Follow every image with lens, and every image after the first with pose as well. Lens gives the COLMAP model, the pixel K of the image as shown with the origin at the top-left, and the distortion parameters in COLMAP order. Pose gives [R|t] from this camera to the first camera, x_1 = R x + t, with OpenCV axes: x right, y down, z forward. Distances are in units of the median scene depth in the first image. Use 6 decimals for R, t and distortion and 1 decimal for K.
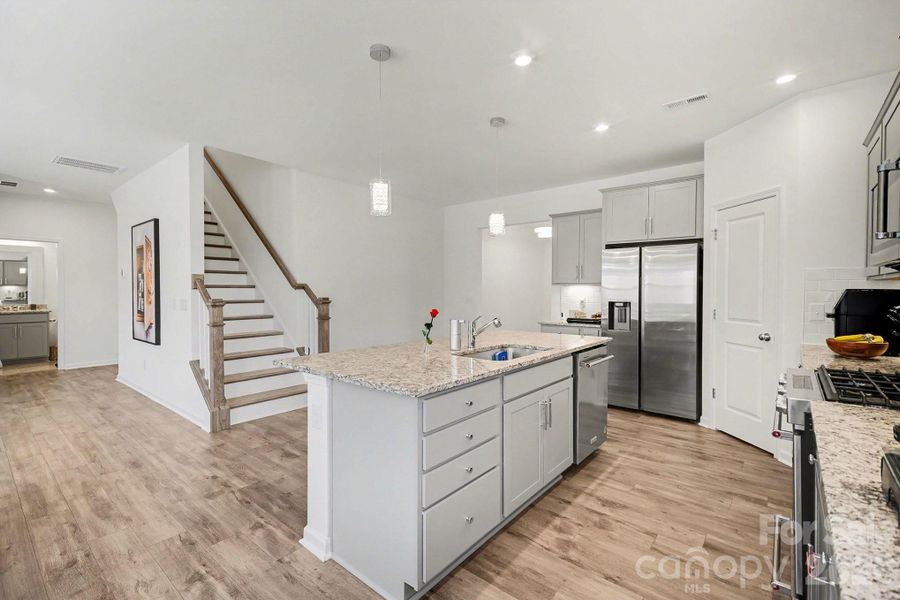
lens RADIAL K [[390.1, 0, 451.1], [0, 390.1, 294.5], [0, 0, 1]] dist [0.019659, -0.000259]
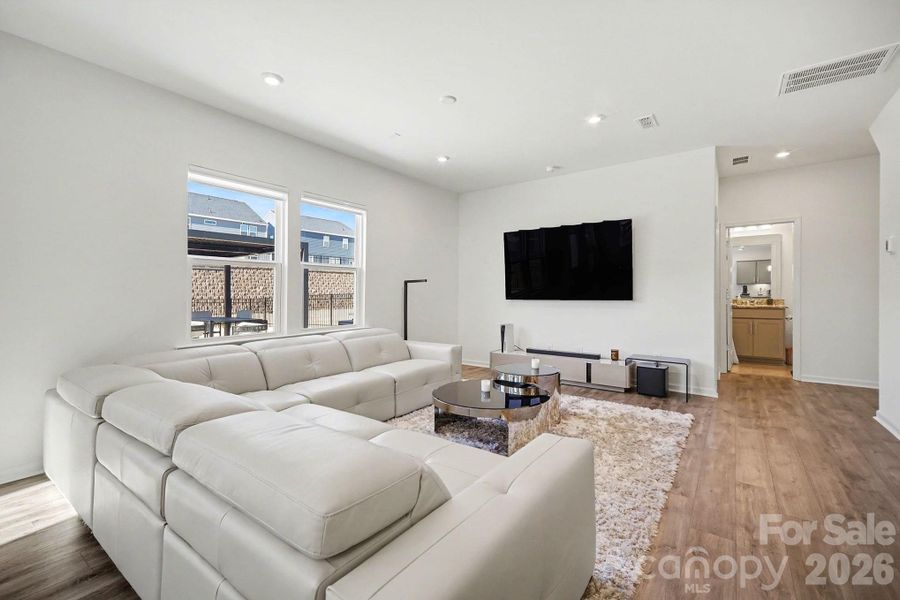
lens RADIAL K [[381.2, 0, 459.0], [0, 381.2, 294.6], [0, 0, 1]] dist [0.027435, 0.000034]
pose [[0.056955, 0.008444, -0.998341, -0.227273], [-0.014485, 0.999866, 0.007631, 0.019679], [0.998272, 0.014026, 0.057070, 0.263769]]
